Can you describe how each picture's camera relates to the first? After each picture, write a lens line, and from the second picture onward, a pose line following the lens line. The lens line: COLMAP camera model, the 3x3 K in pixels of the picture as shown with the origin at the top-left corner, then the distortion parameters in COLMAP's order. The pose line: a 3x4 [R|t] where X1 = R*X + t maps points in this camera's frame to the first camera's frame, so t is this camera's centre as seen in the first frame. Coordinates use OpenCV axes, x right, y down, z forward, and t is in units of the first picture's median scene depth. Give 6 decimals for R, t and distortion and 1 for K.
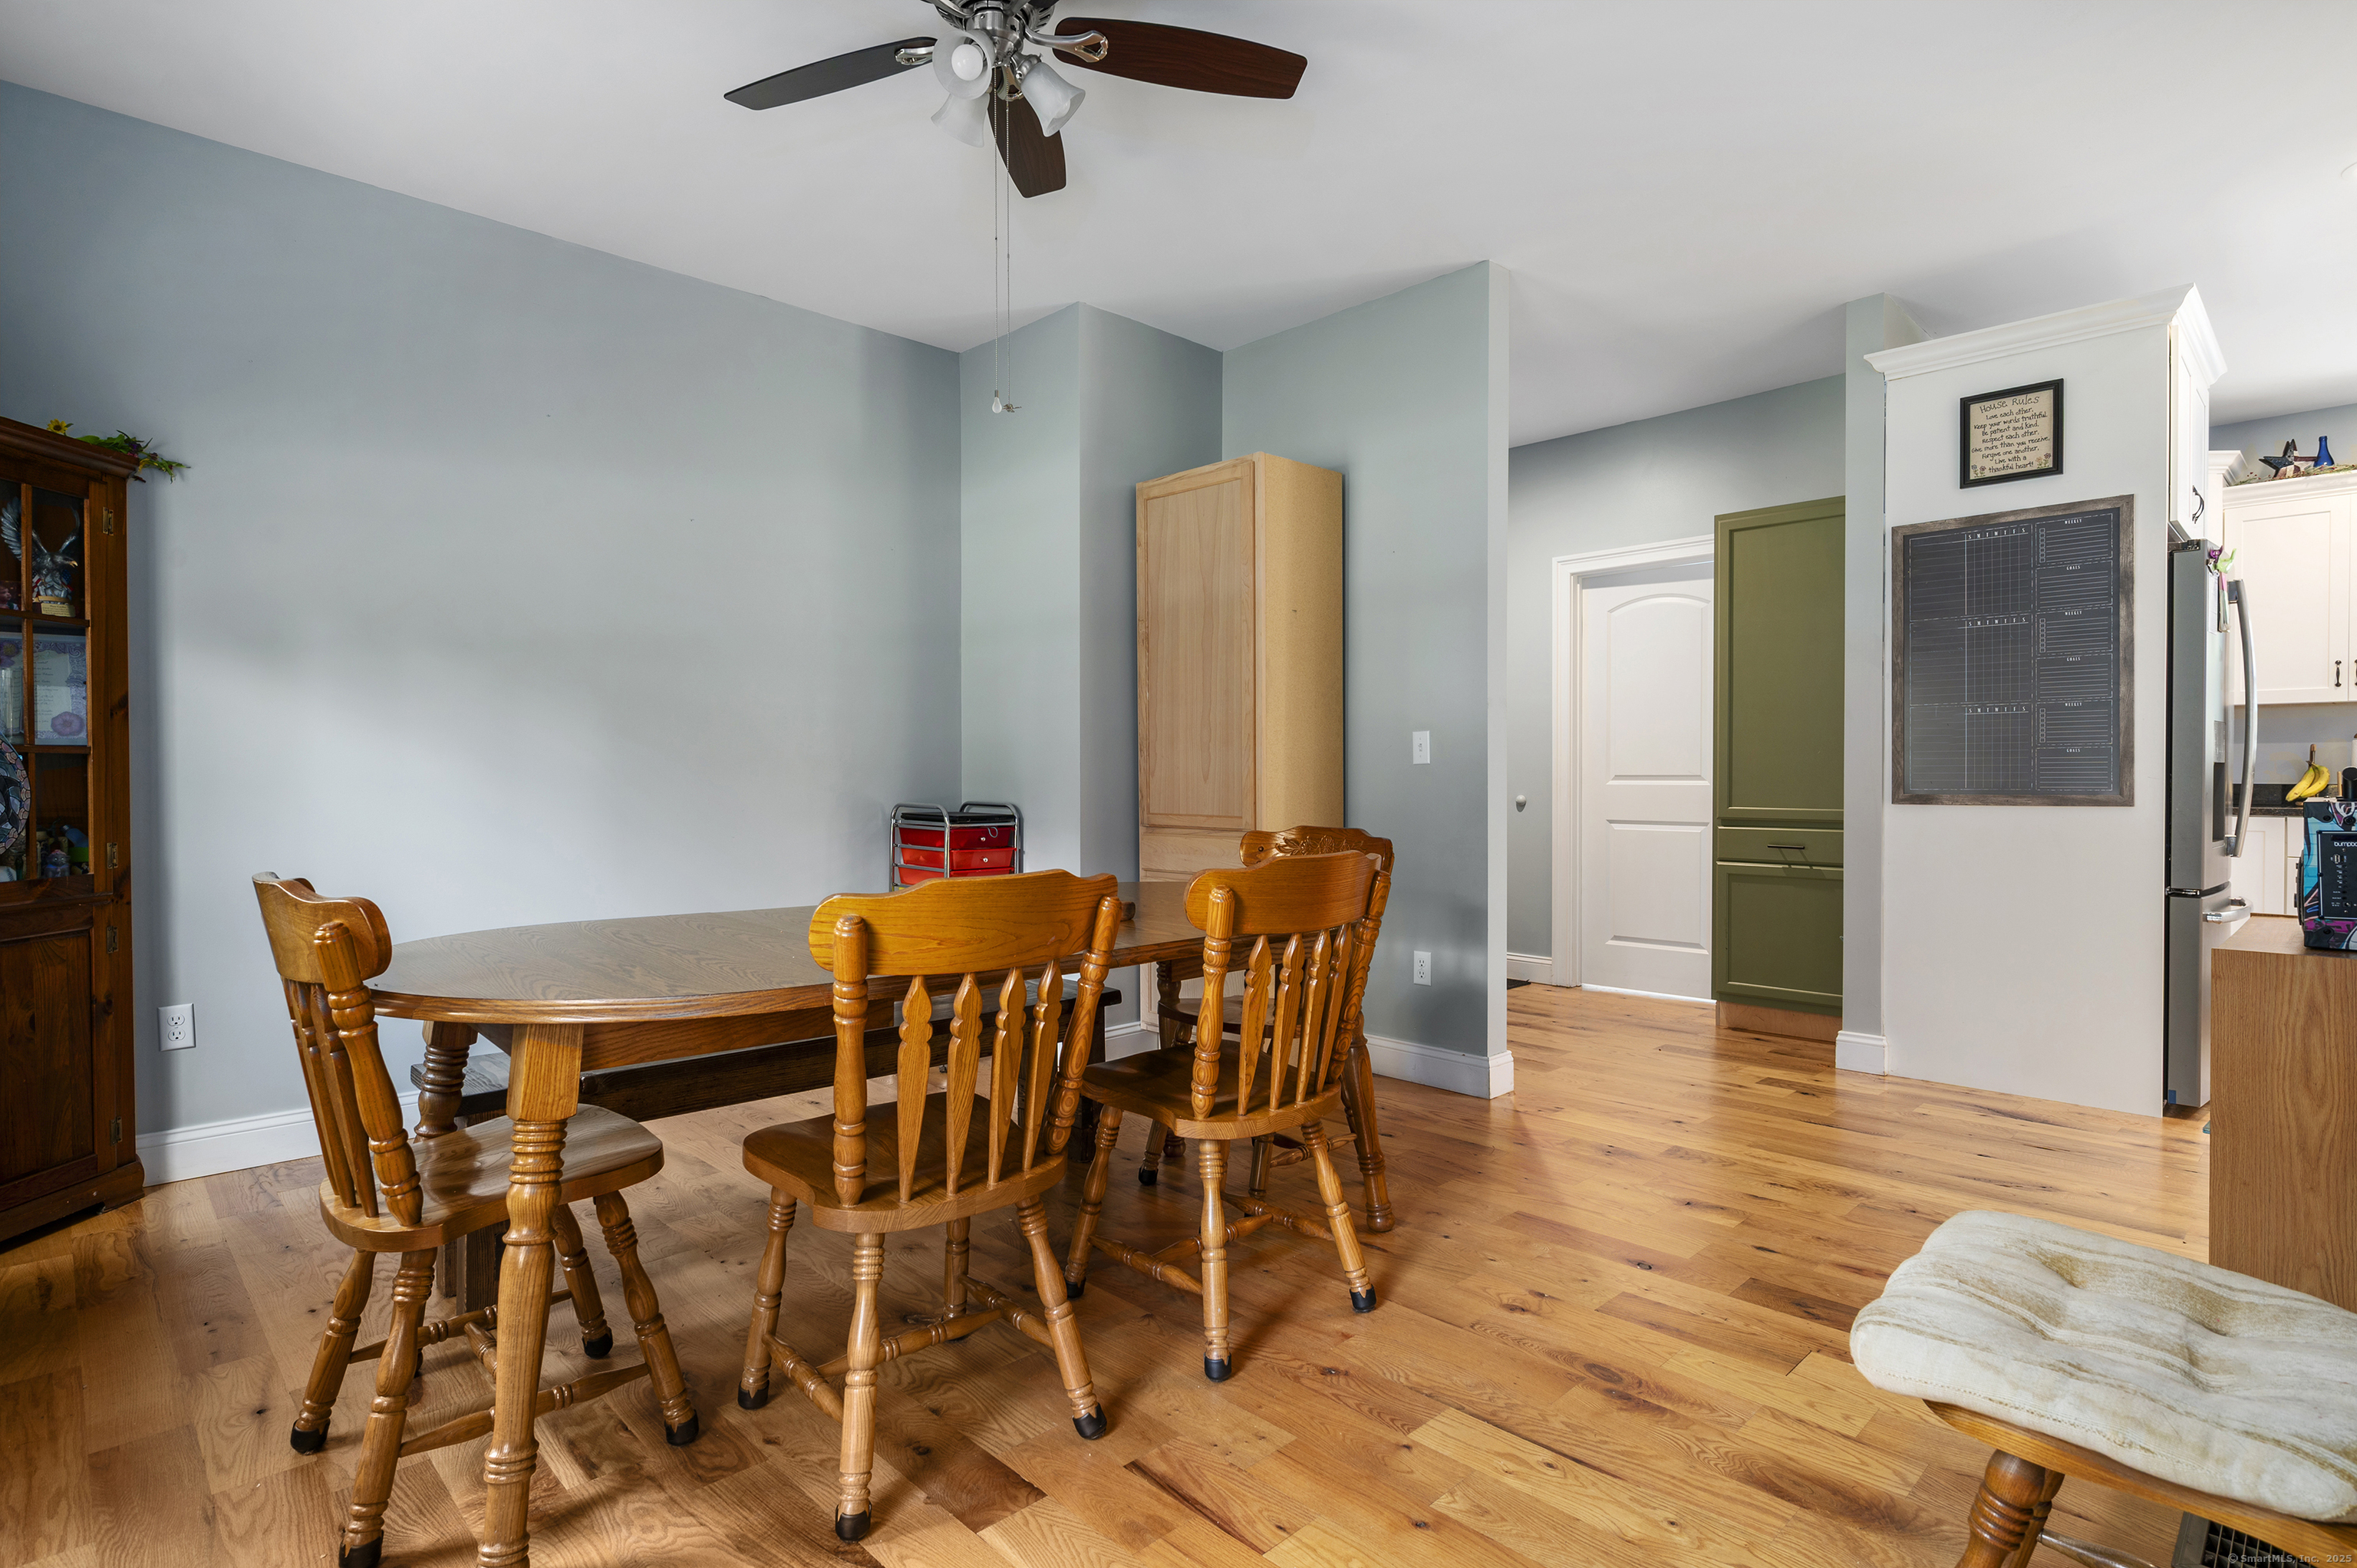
lens RADIAL K [[1205.4, 0, 1176.6], [0, 1205.4, 789.6], [0, 0, 1]] dist [0.001950, 0.001675]
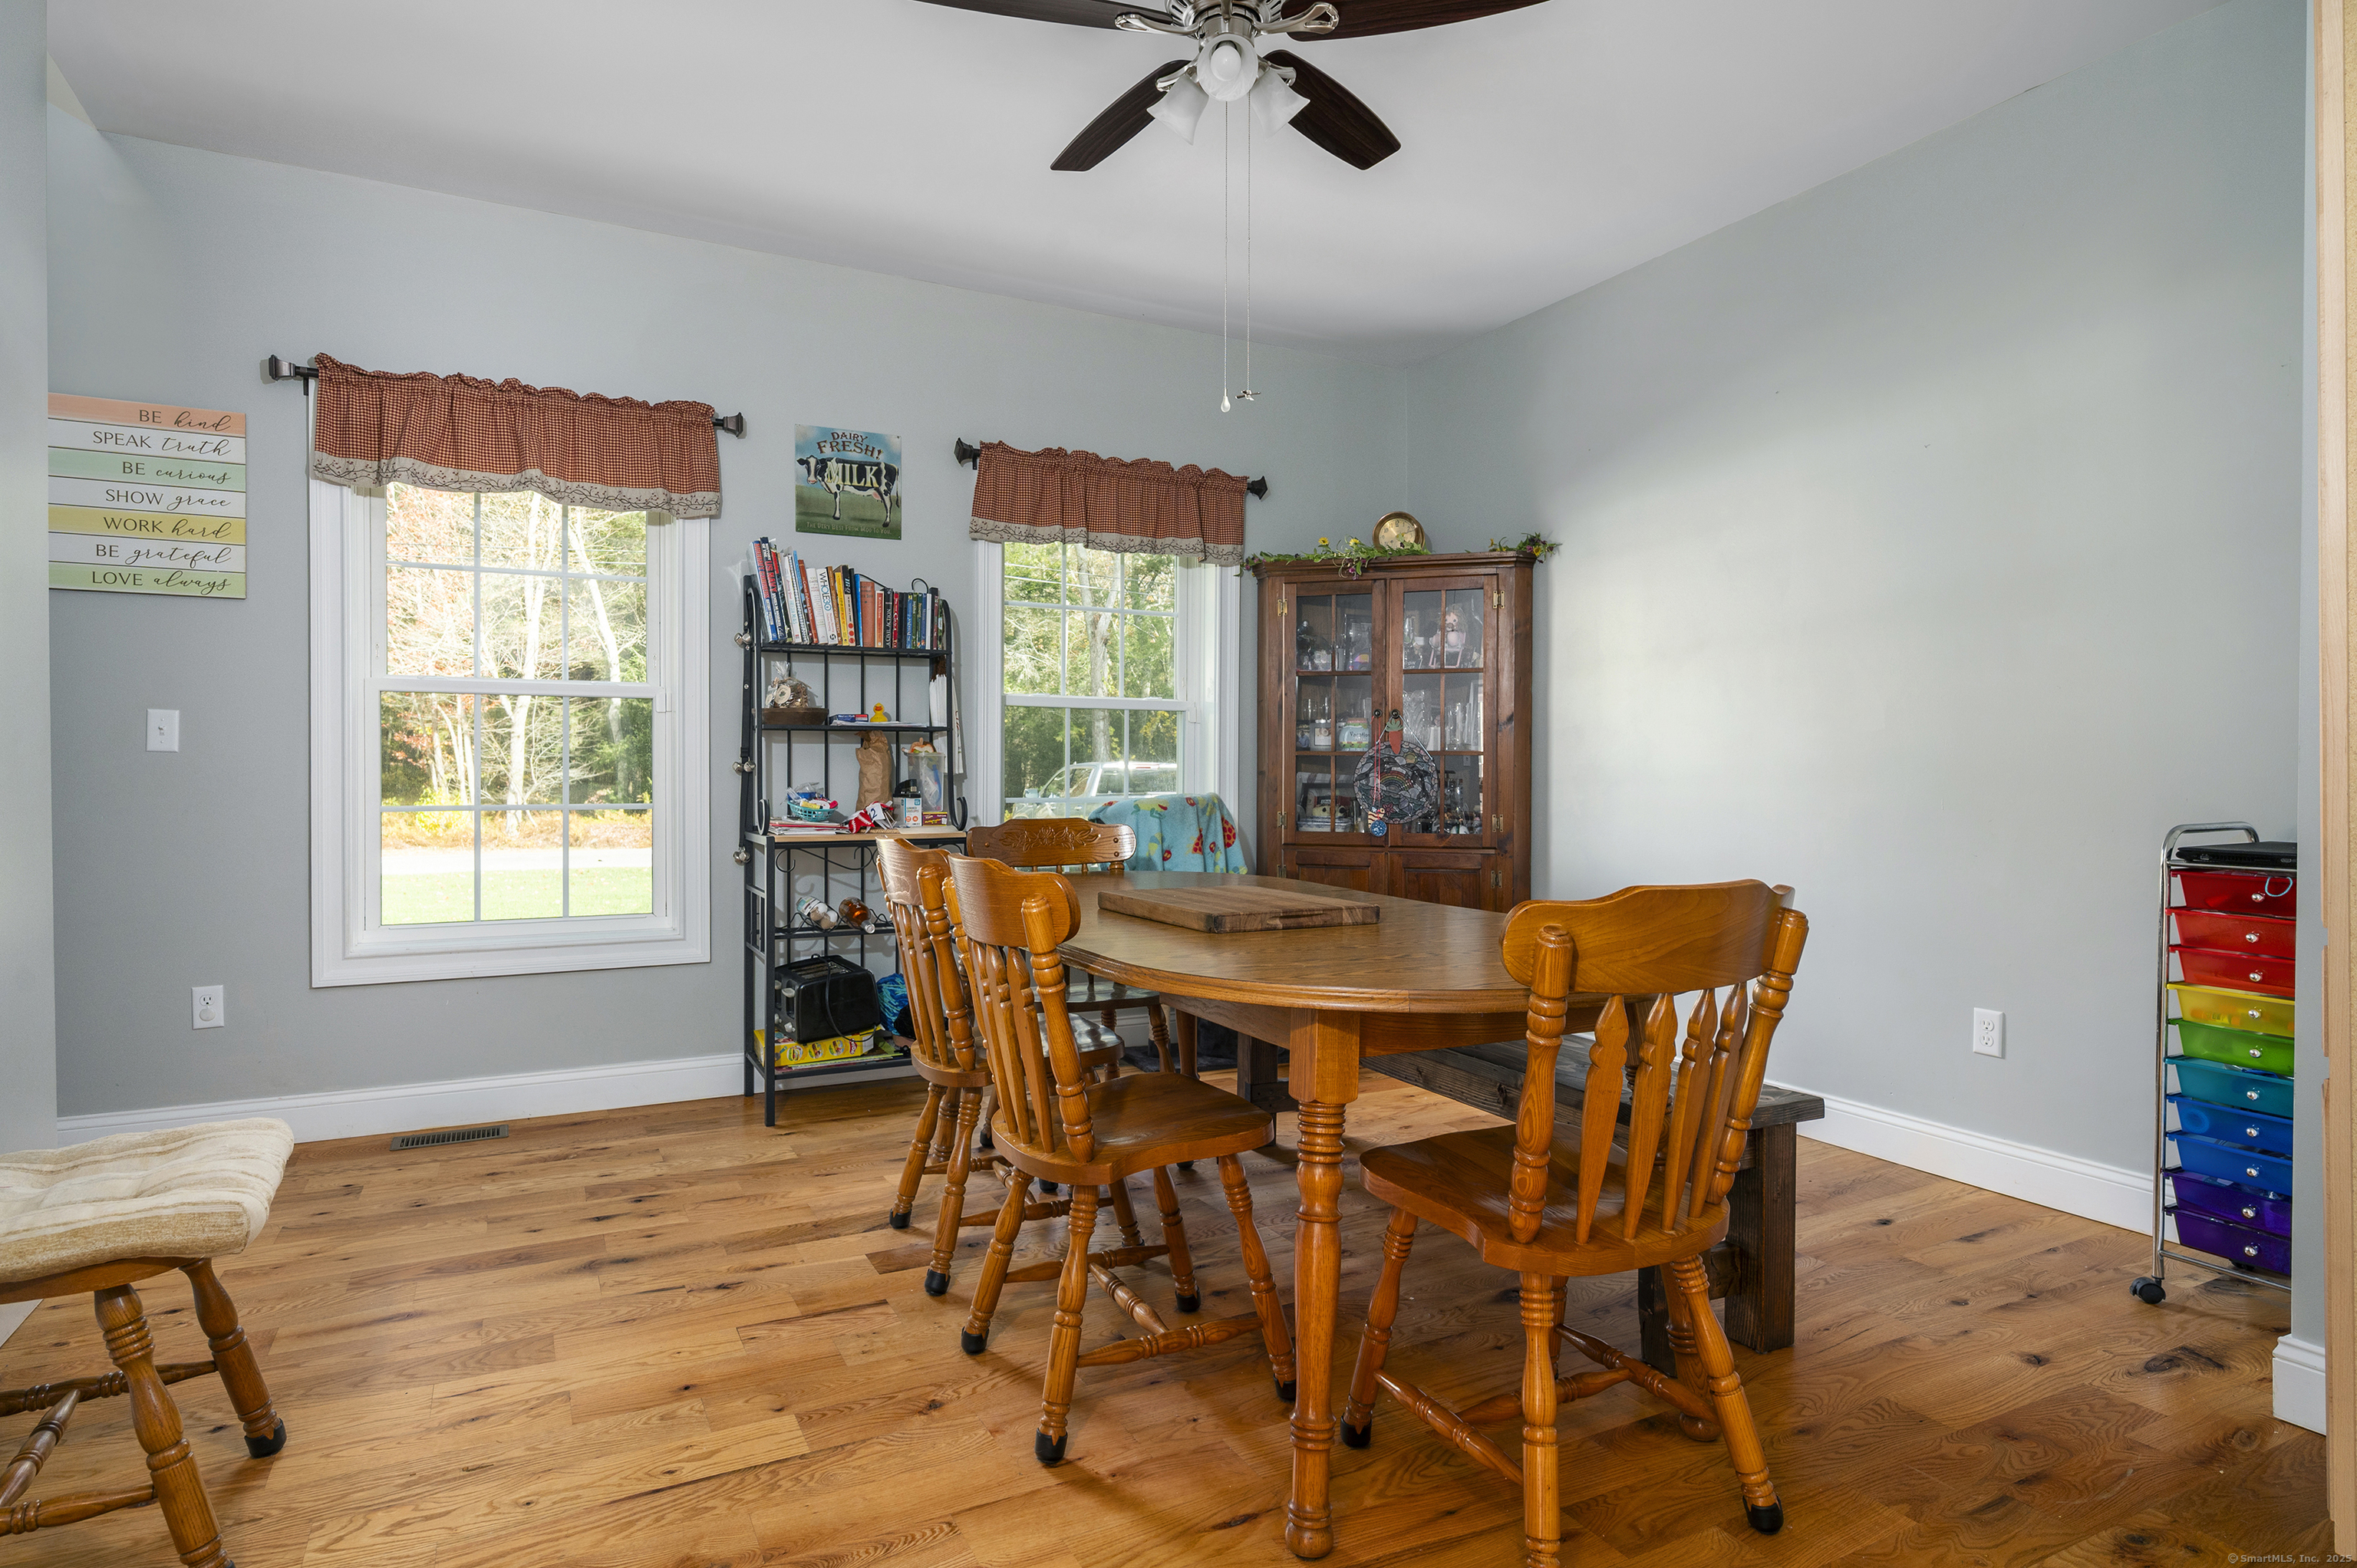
lens RADIAL K [[1241.5, 0, 1159.2], [0, 1241.5, 789.8], [0, 0, 1]] dist [0.004168, 0.001067]
pose [[-0.292604, 0.024099, -0.955930, 0.747265], [-0.005602, 0.999622, 0.026915, -0.025258], [0.956217, 0.013231, -0.292359, 1.078632]]
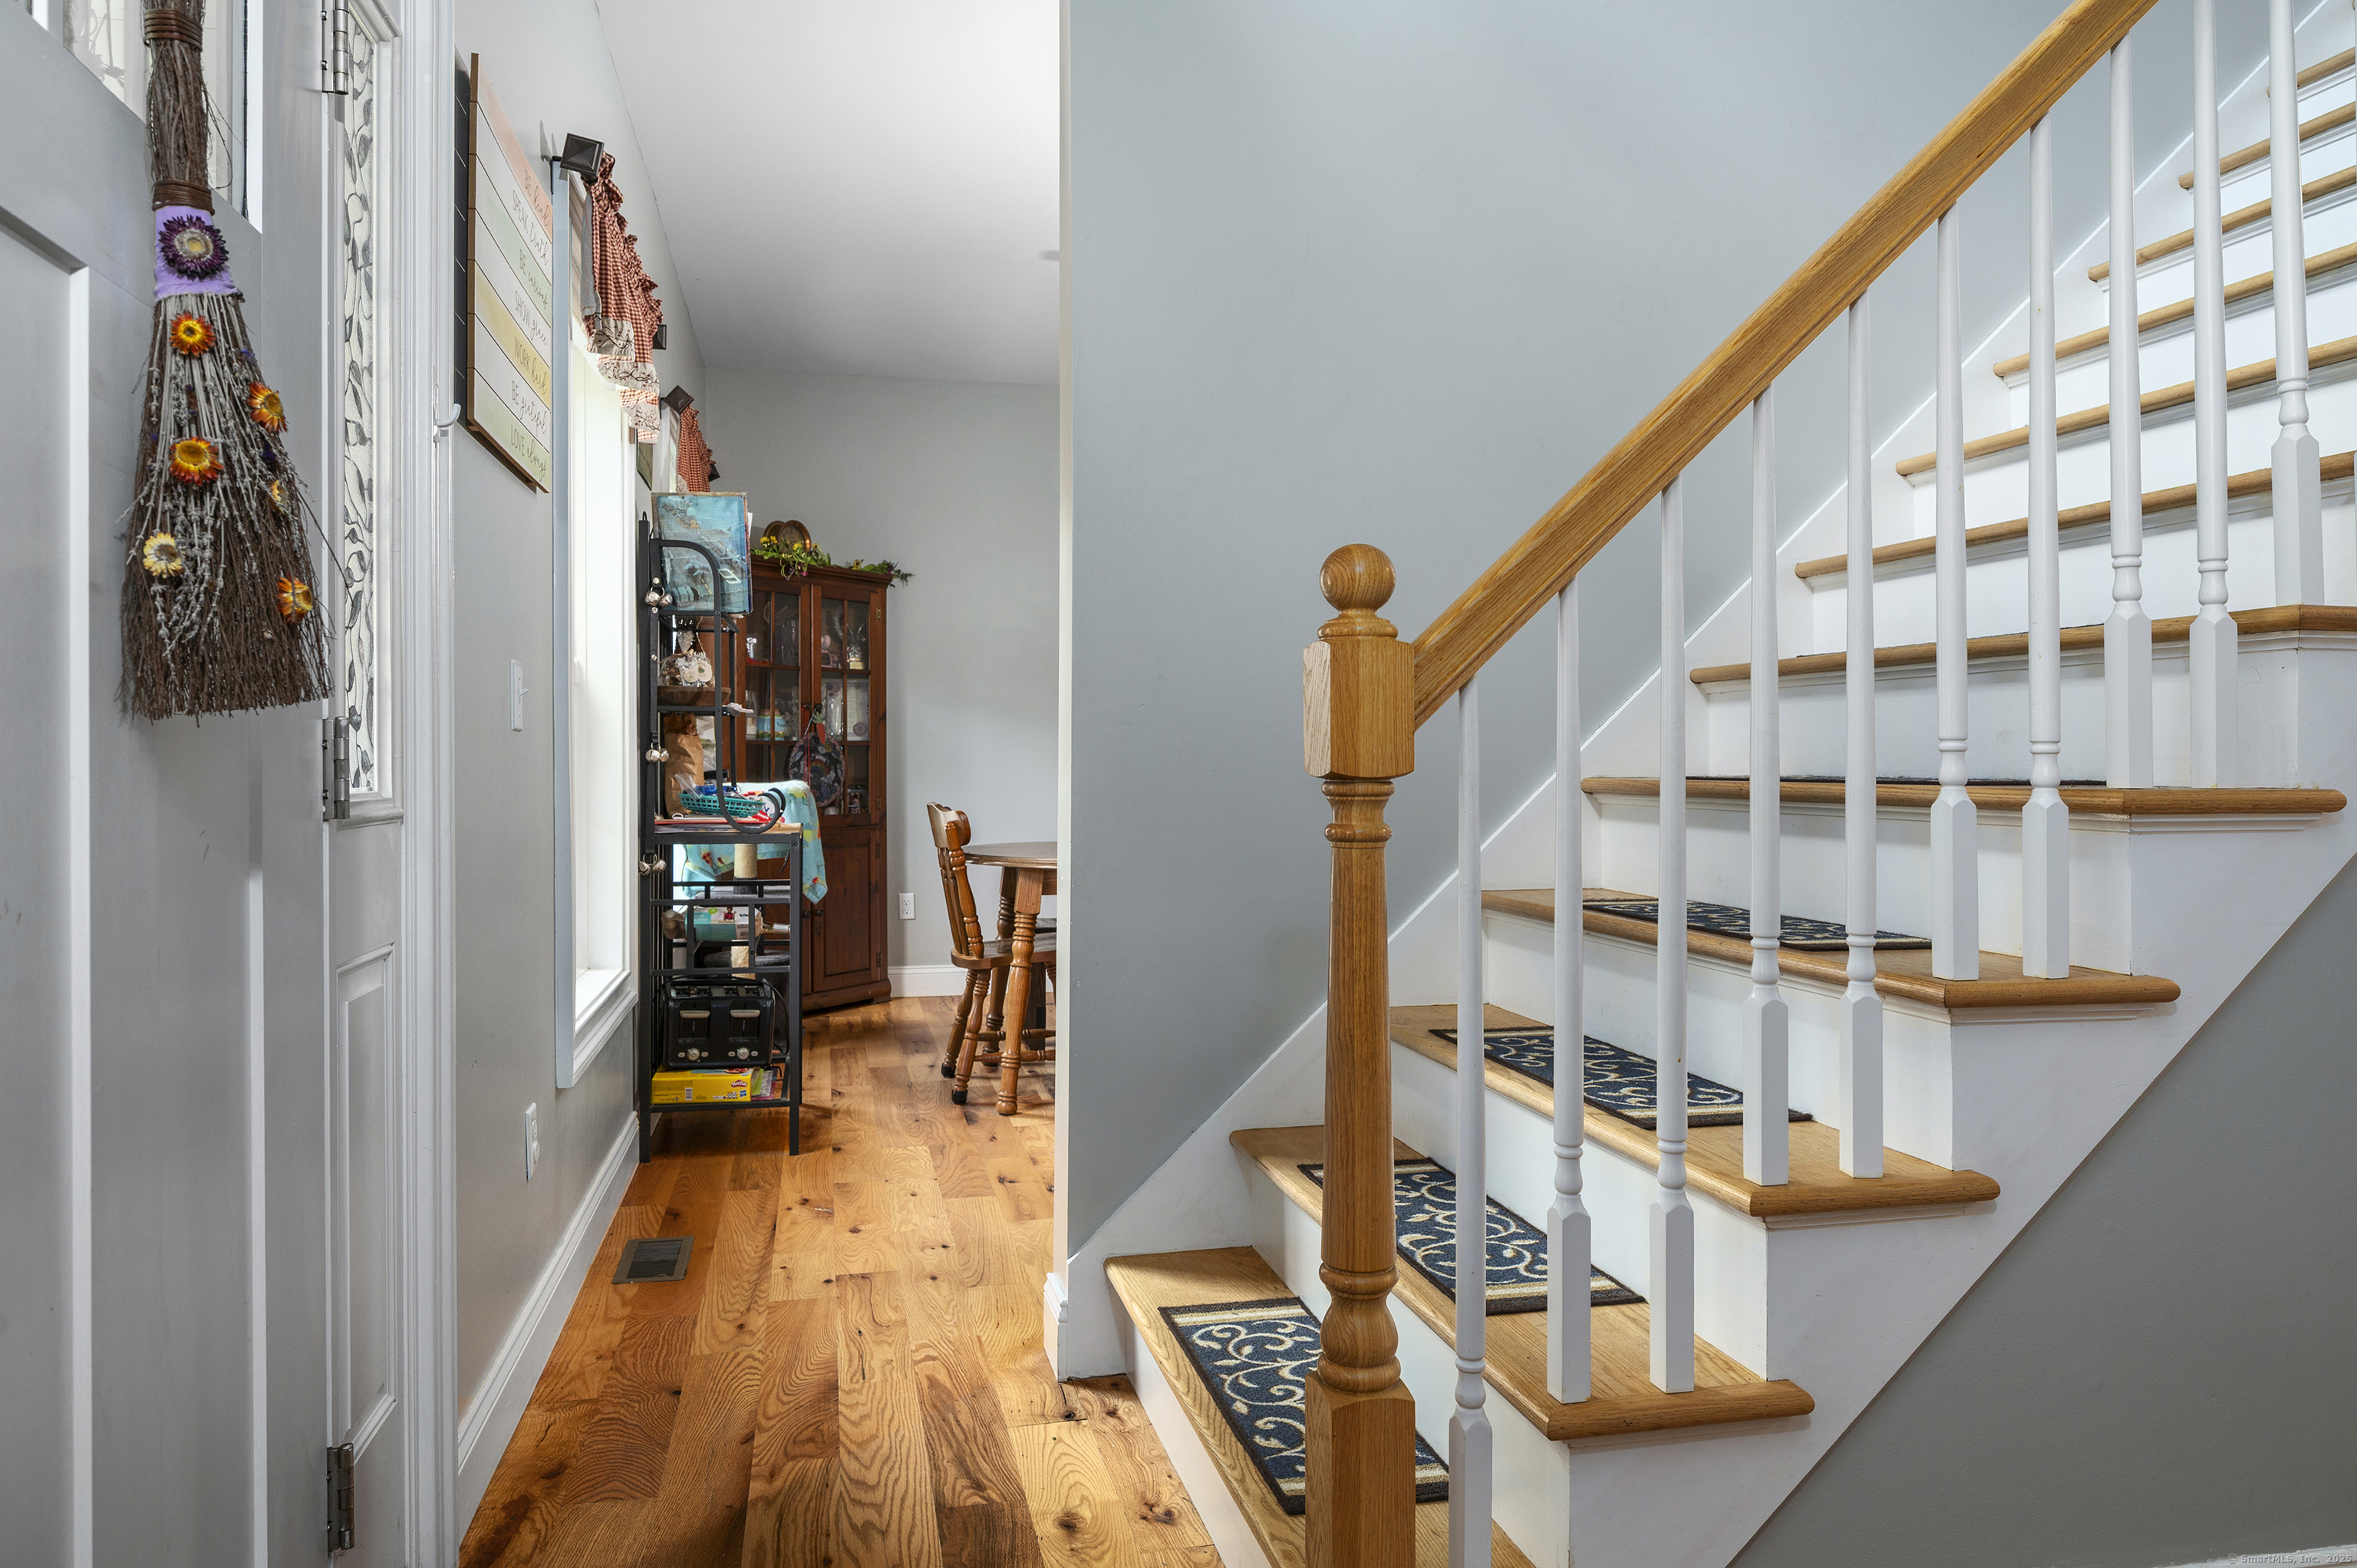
lens RADIAL K [[1537.8, 0, 1175.4], [0, 1537.8, 768.6], [0, 0, 1]] dist [0.002116, 0.000145]
pose [[0.861259, 0.004227, -0.508149, 0.653656], [-0.006800, 0.999972, -0.003206, 0.008942], [0.508121, 0.006216, 0.861263, -0.737224]]
